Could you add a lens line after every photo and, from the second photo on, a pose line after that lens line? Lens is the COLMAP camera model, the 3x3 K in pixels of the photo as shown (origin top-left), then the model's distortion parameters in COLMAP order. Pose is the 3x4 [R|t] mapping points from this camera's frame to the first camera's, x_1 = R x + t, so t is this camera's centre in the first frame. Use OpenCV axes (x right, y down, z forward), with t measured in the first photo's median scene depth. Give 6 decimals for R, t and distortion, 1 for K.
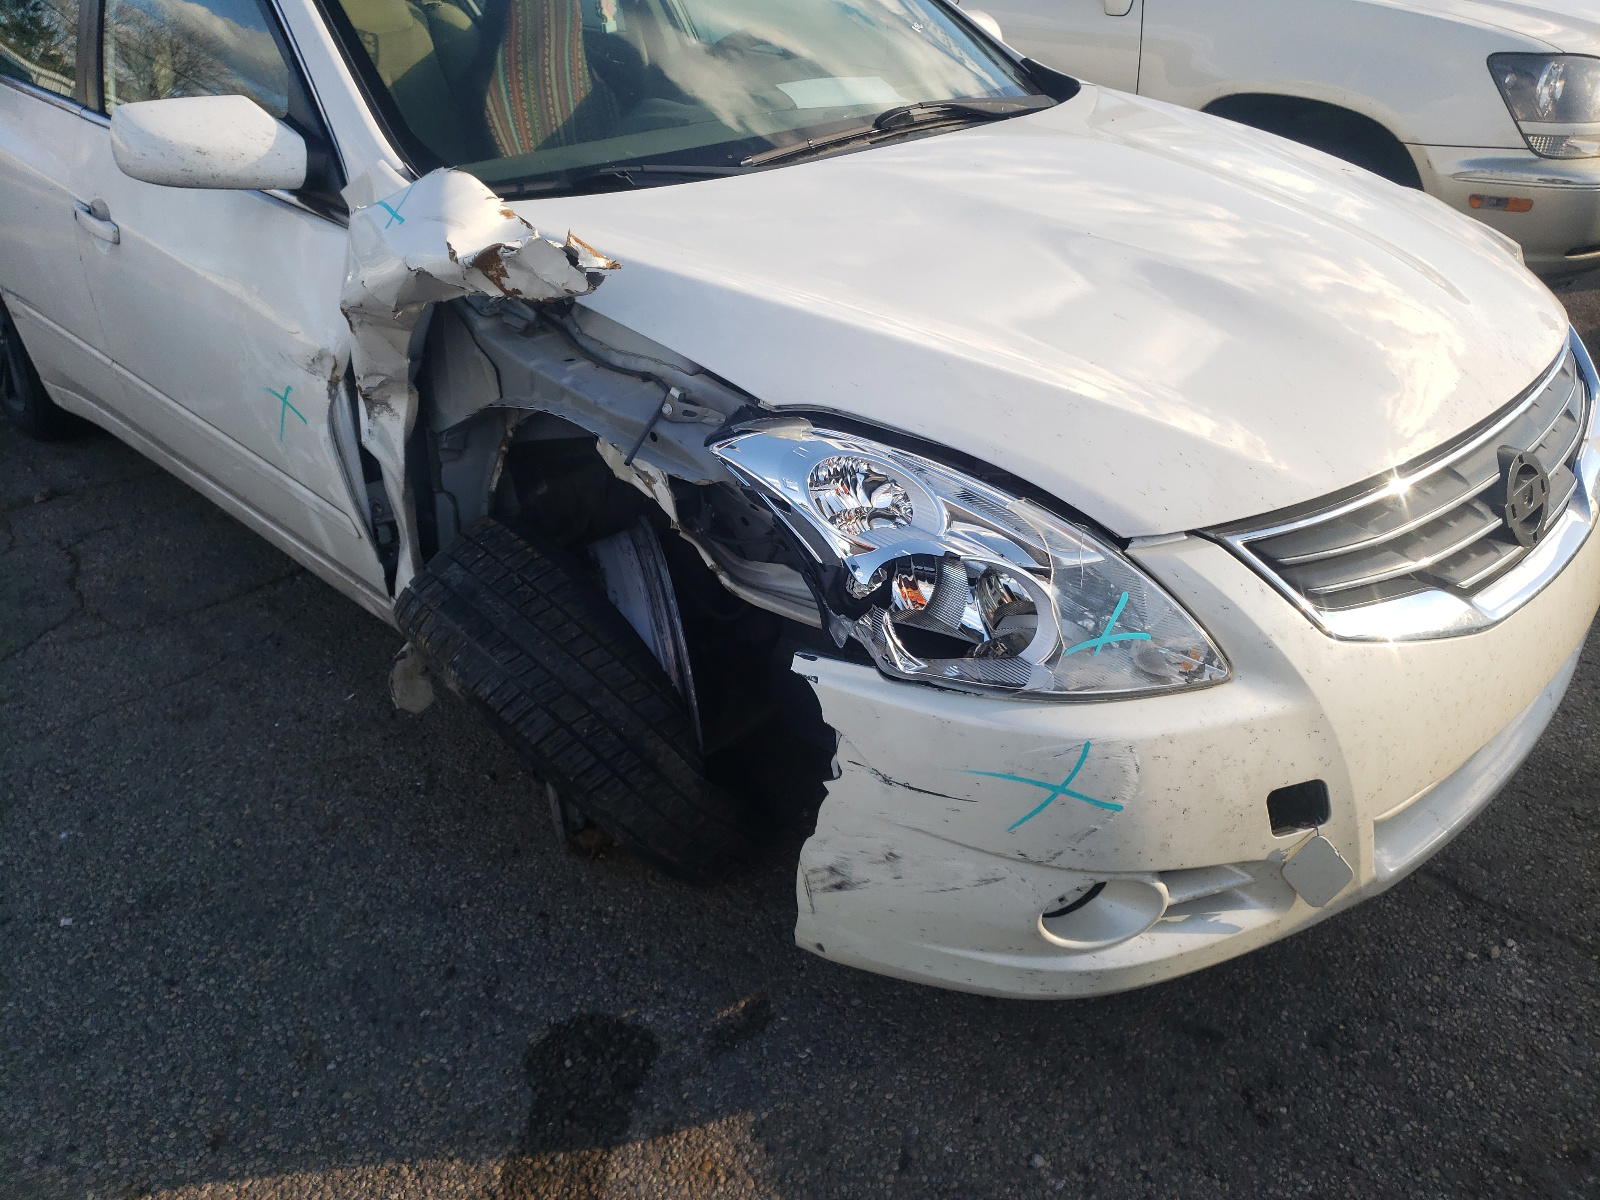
lens RADIAL K [[1226.2, 0, 800.0], [0, 1226.2, 600.0], [0, 0, 1]] dist [0.011228, -0.003470]
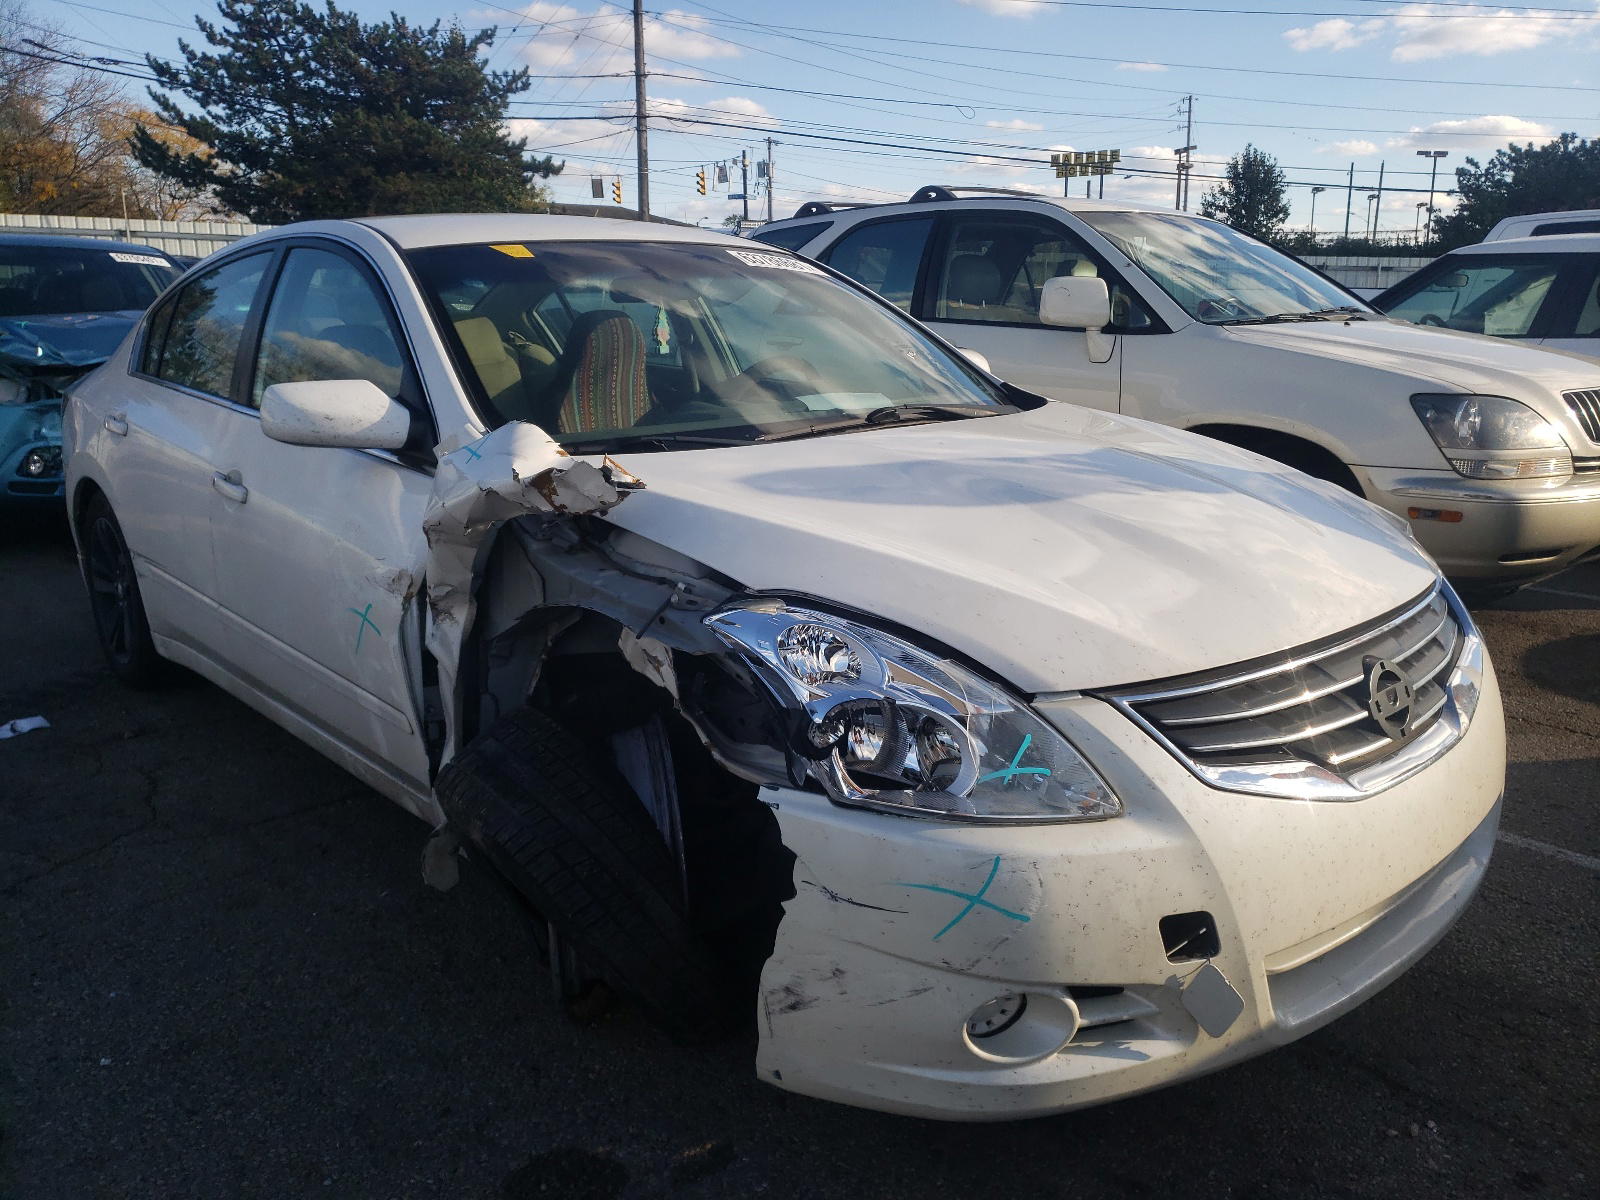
lens RADIAL K [[1226.2, 0, 800.0], [0, 1226.2, 600.0], [0, 0, 1]] dist [0.011228, -0.003470]
pose [[0.998591, 0.031069, -0.043013, 0.064166], [-0.041533, 0.962183, -0.269220, 0.152640], [0.033022, 0.270627, 0.962118, -0.166203]]
